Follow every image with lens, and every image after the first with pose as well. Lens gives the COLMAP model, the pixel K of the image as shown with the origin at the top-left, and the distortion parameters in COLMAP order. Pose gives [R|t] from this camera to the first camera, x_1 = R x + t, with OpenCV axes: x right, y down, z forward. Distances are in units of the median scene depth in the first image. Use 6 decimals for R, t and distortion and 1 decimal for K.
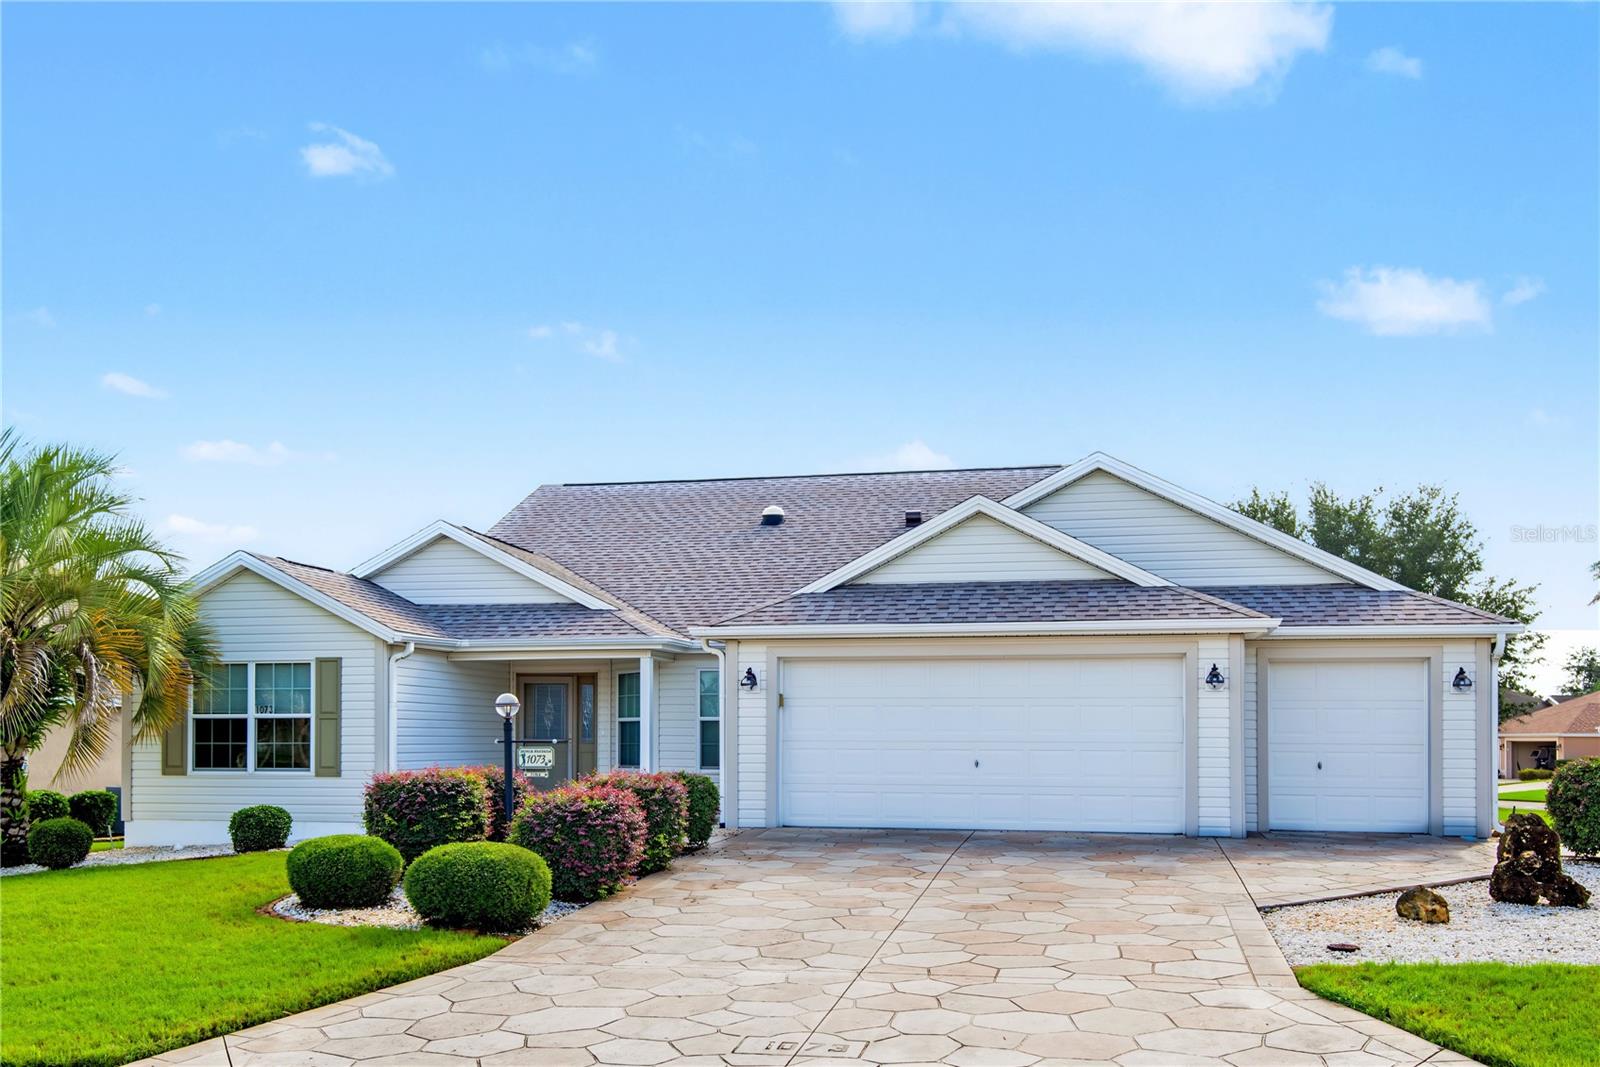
lens RADIAL K [[1560.4, 0, 804.3], [0, 1560.4, 545.9], [0, 0, 1]] dist [0.018655, 0.000000]
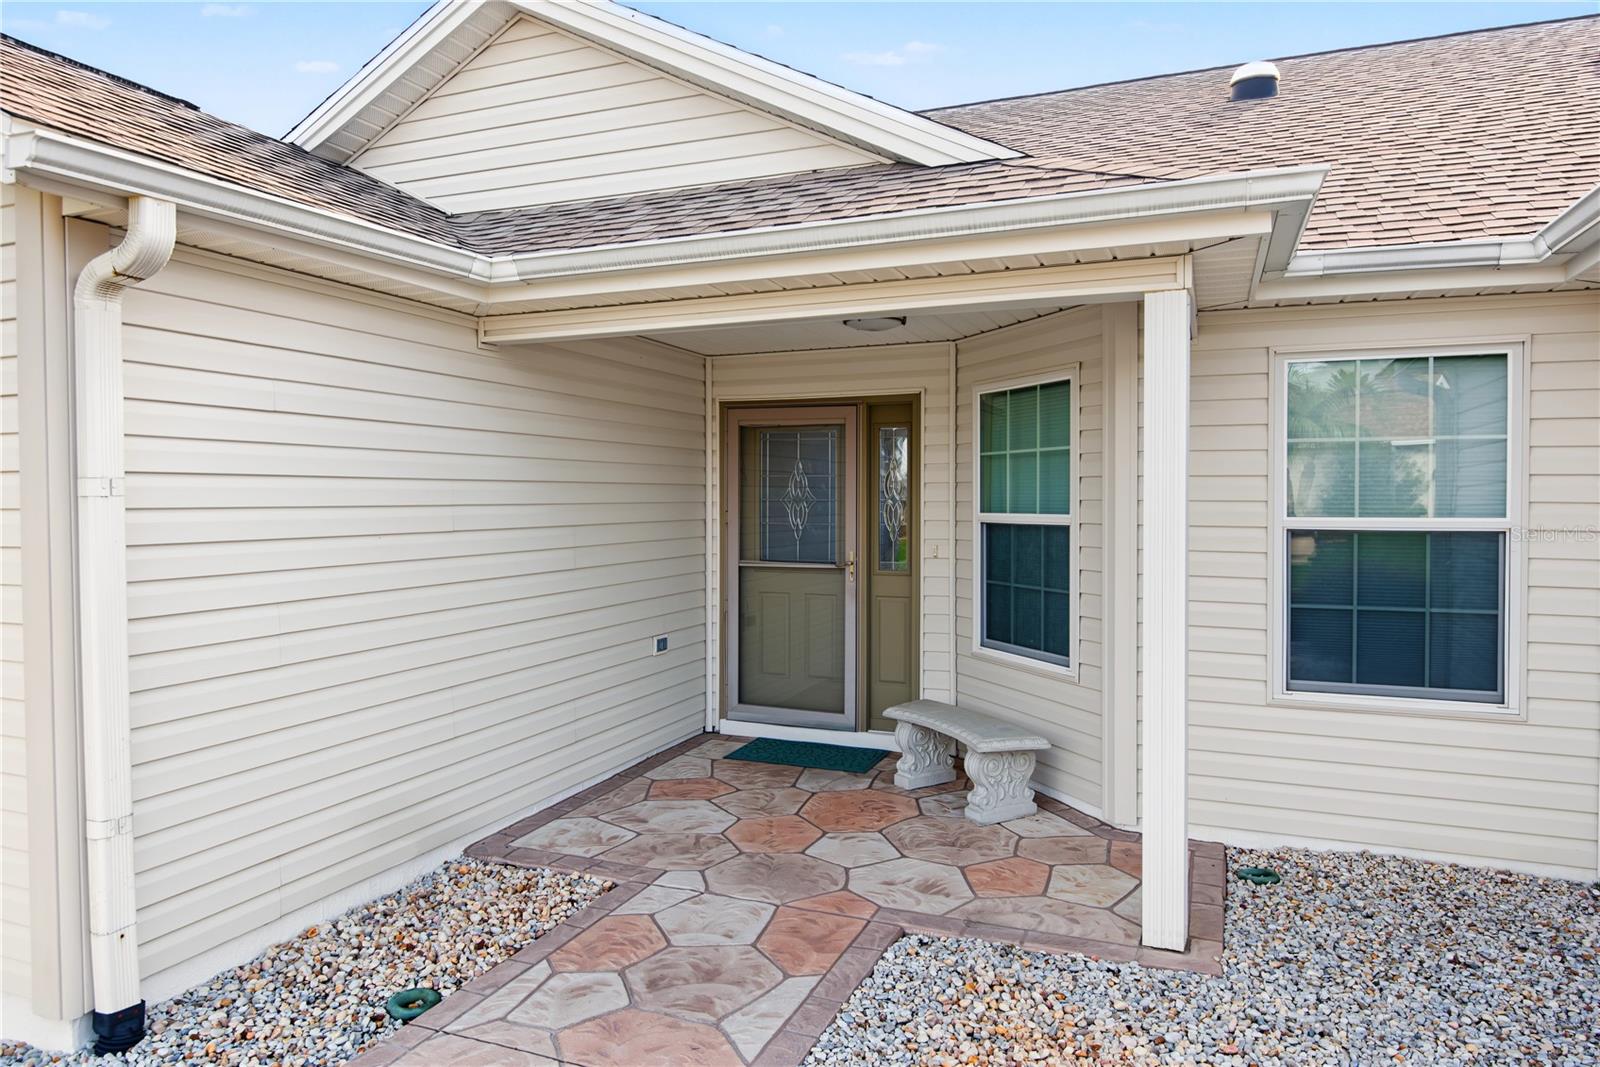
lens RADIAL K [[1039.3, 0, 785.7], [0, 1039.3, 508.4], [0, 0, 1]] dist [0.009032, 0.001291]
pose [[0.982758, 0.003613, -0.184863, -0.138179], [0.021624, 0.990702, 0.134317, 0.086655], [0.183629, -0.135999, 0.973542, 0.871421]]
